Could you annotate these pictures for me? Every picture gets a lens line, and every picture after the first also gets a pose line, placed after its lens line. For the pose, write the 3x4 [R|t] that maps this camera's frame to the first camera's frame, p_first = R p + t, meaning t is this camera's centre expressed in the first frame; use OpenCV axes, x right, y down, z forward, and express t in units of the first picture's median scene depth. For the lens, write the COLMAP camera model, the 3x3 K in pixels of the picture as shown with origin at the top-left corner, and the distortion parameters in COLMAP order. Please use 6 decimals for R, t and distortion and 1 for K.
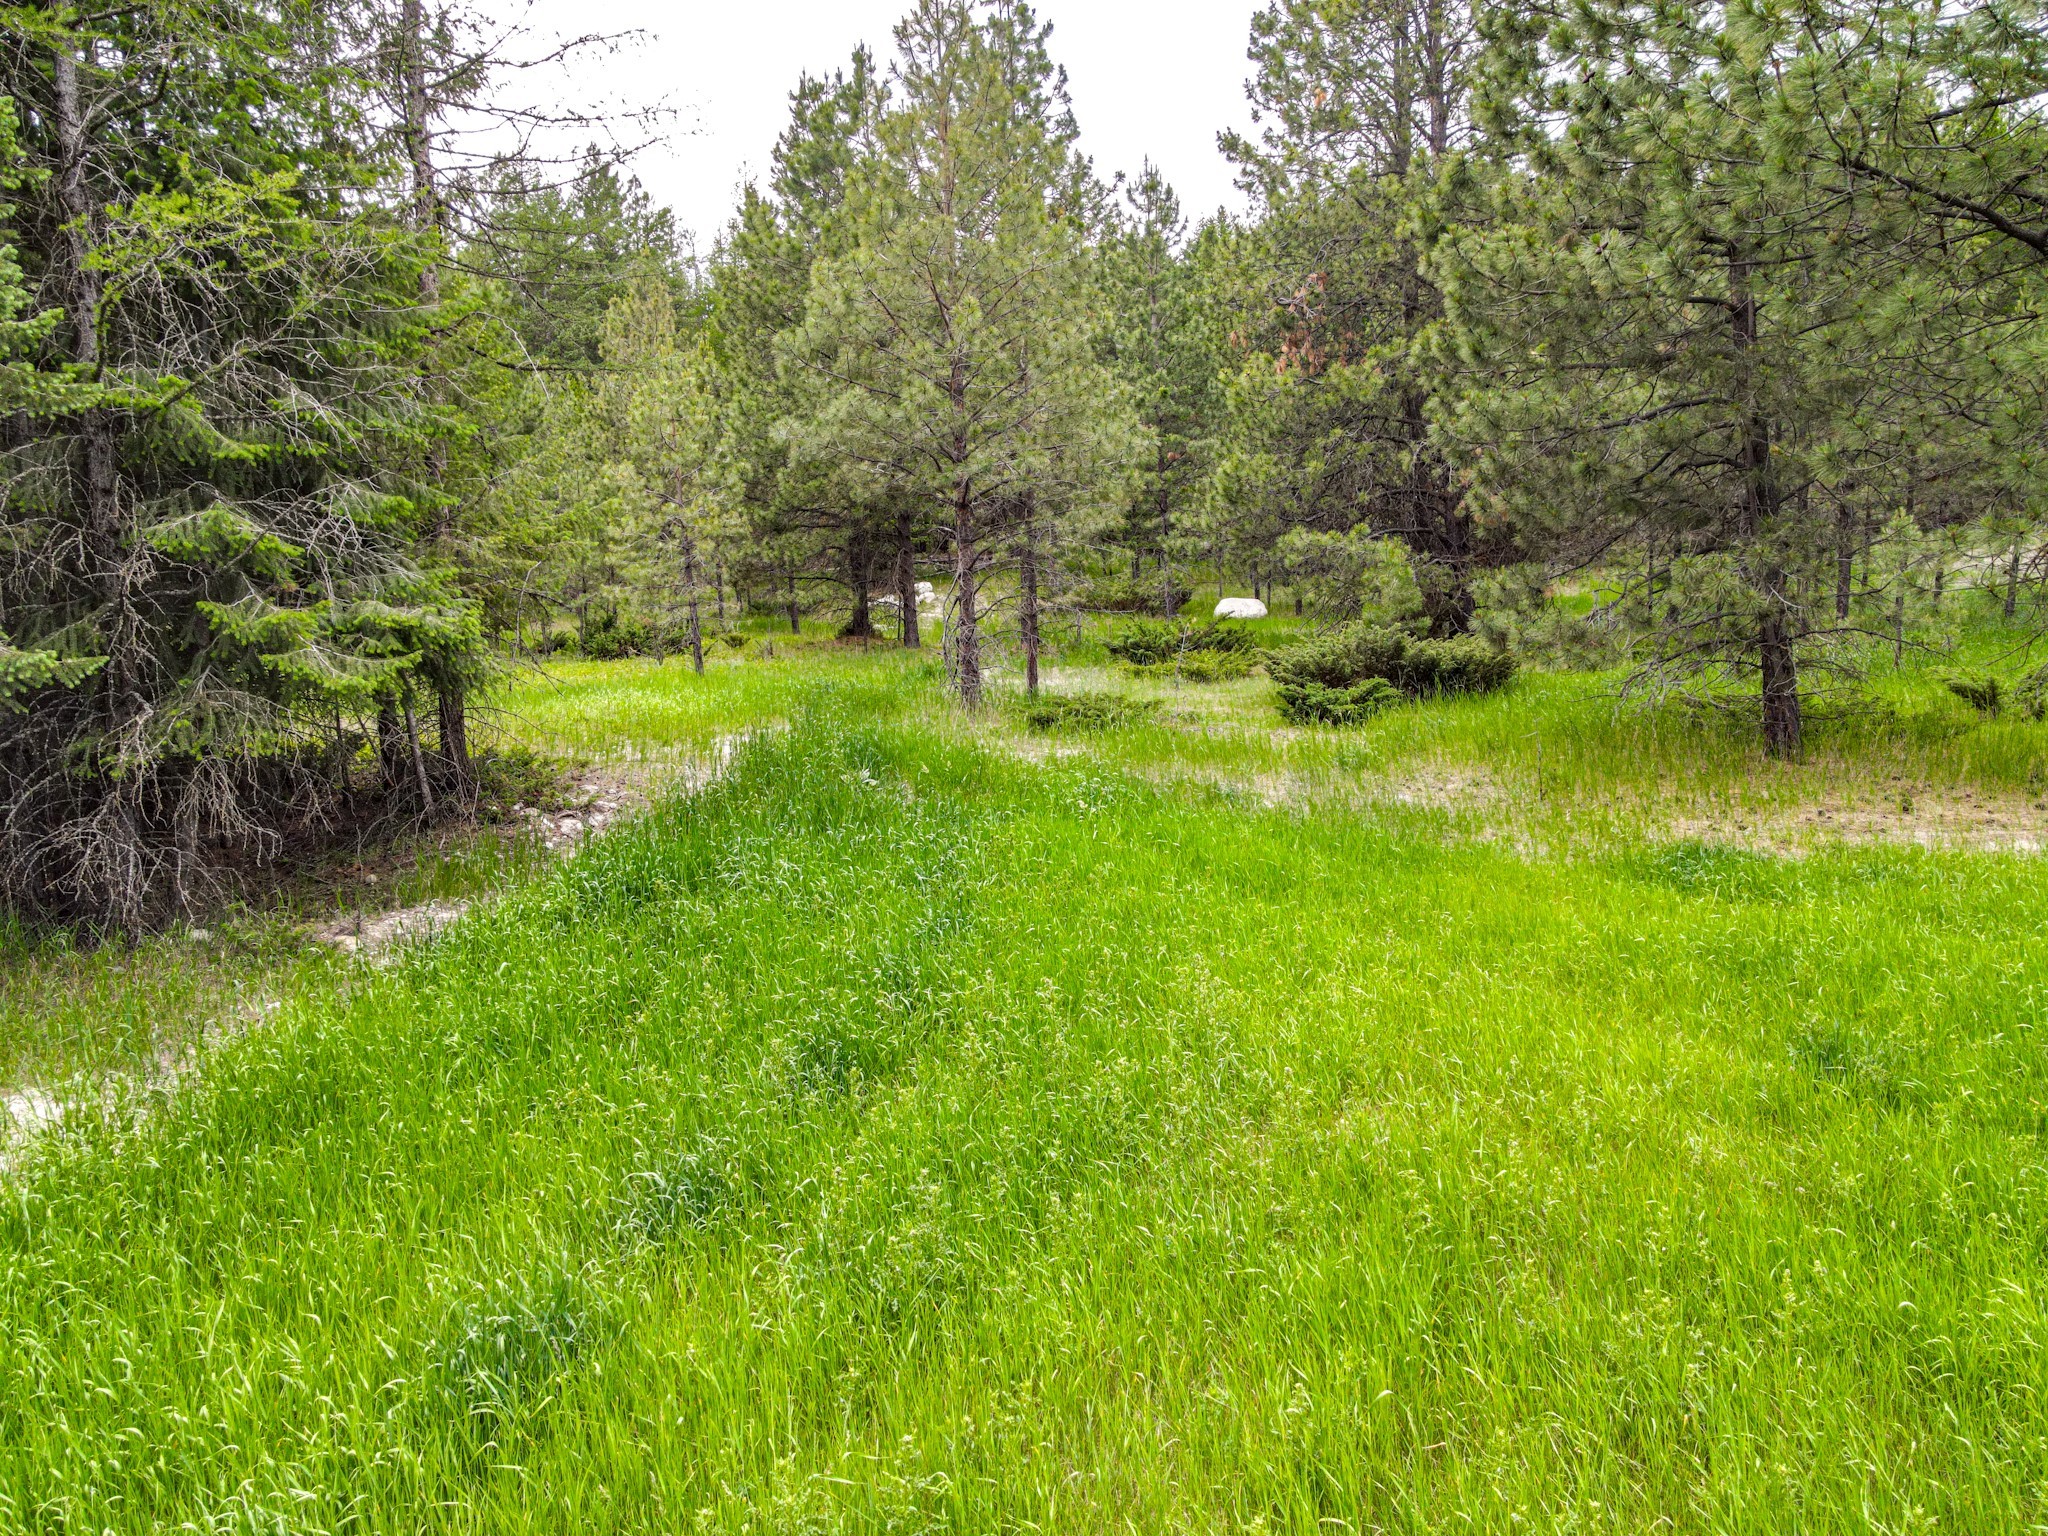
lens RADIAL K [[1530.2, 0, 972.4], [0, 1530.2, 767.3], [0, 0, 1]] dist [0.004001, 0.000976]
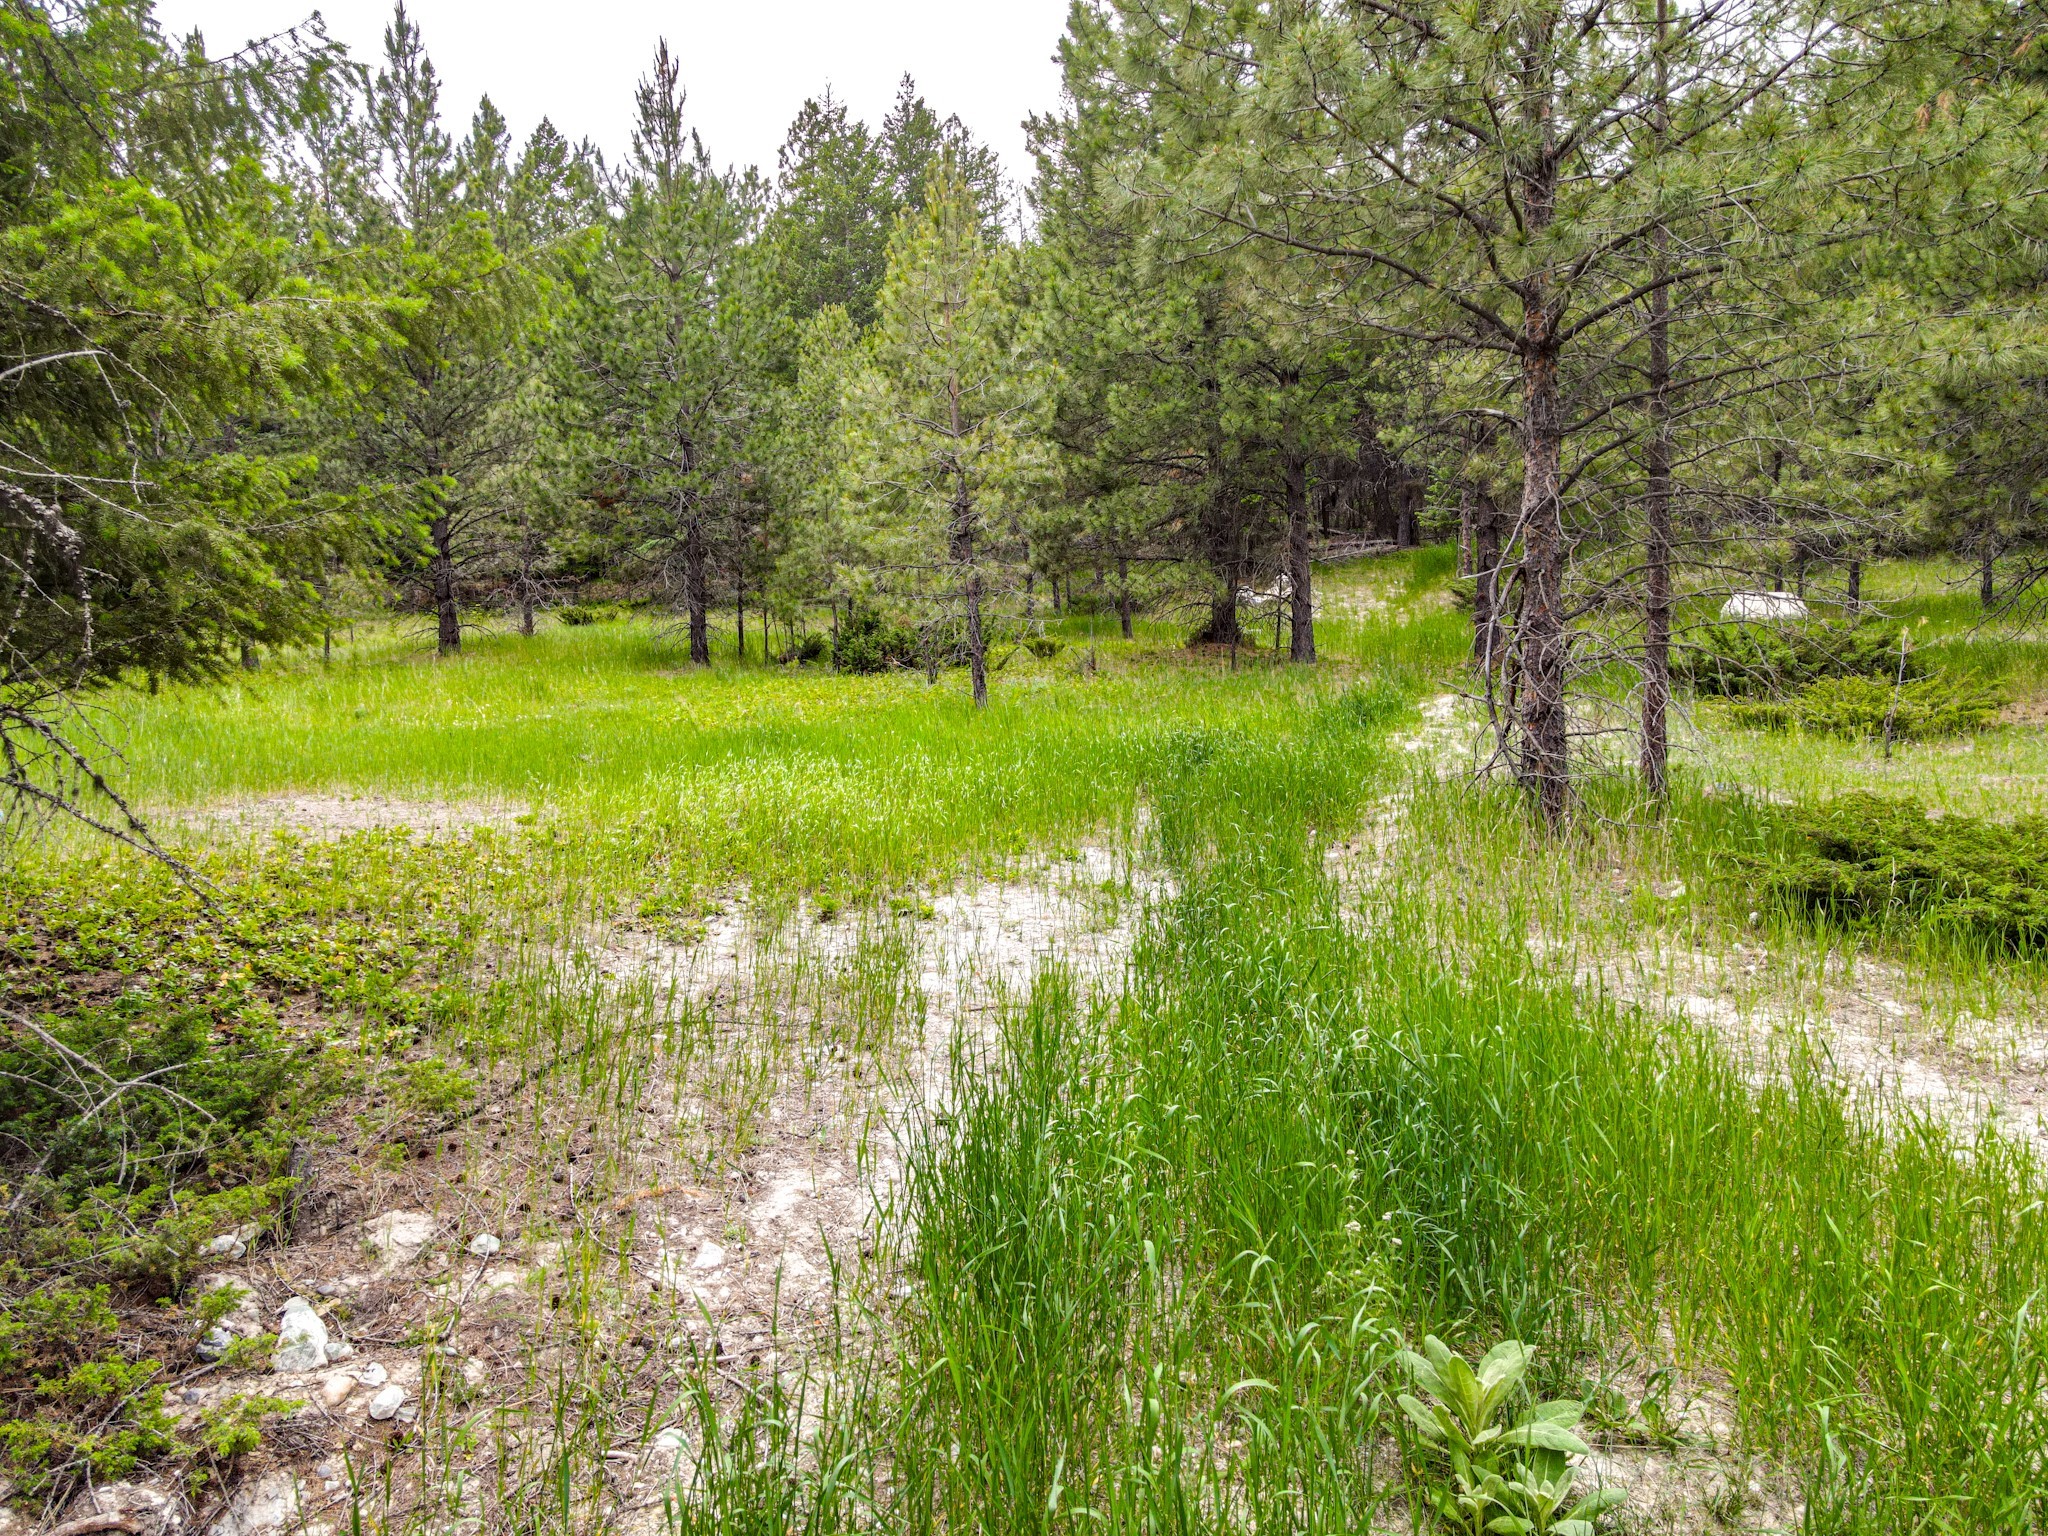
lens RADIAL K [[1543.4, 0, 1019.0], [0, 1543.4, 775.1], [0, 0, 1]] dist [0.006049, 0.003317]
pose [[0.983770, 0.023225, -0.177925, -0.040068], [-0.022545, 0.999729, 0.005840, -0.029885], [0.178012, -0.001734, 0.984027, 0.315092]]
